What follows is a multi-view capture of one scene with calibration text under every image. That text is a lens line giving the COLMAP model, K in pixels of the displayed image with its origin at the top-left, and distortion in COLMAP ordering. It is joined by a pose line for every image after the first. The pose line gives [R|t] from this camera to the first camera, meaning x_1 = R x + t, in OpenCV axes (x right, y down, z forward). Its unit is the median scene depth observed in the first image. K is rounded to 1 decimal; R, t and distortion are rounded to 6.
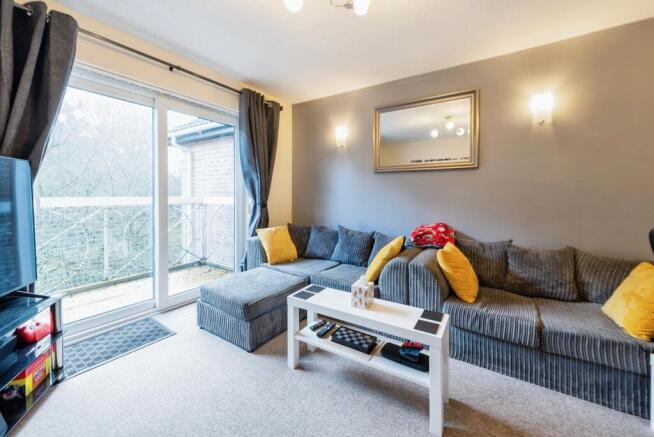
lens RADIAL K [[260.8, 0, 330.4], [0, 260.8, 201.3], [0, 0, 1]] dist [-0.000595, 0.000058]
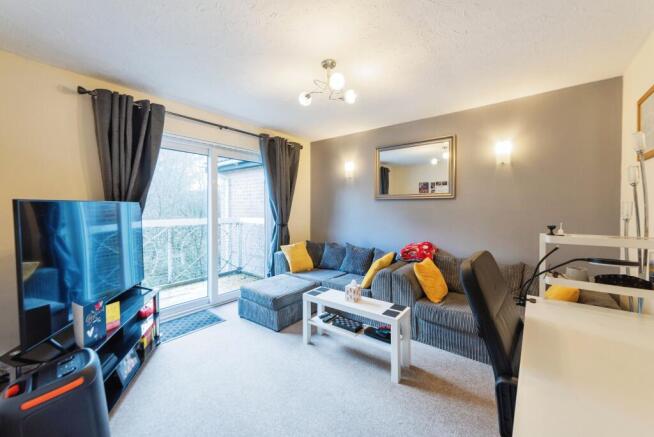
lens RADIAL K [[262.8, 0, 329.6], [0, 262.8, 207.1], [0, 0, 1]] dist [0.001883, 0.000032]
pose [[0.995383, -0.006206, -0.095779, 0.100928], [0.003921, 0.999704, -0.024022, -0.064874], [0.095899, 0.023535, 0.995113, -0.358984]]
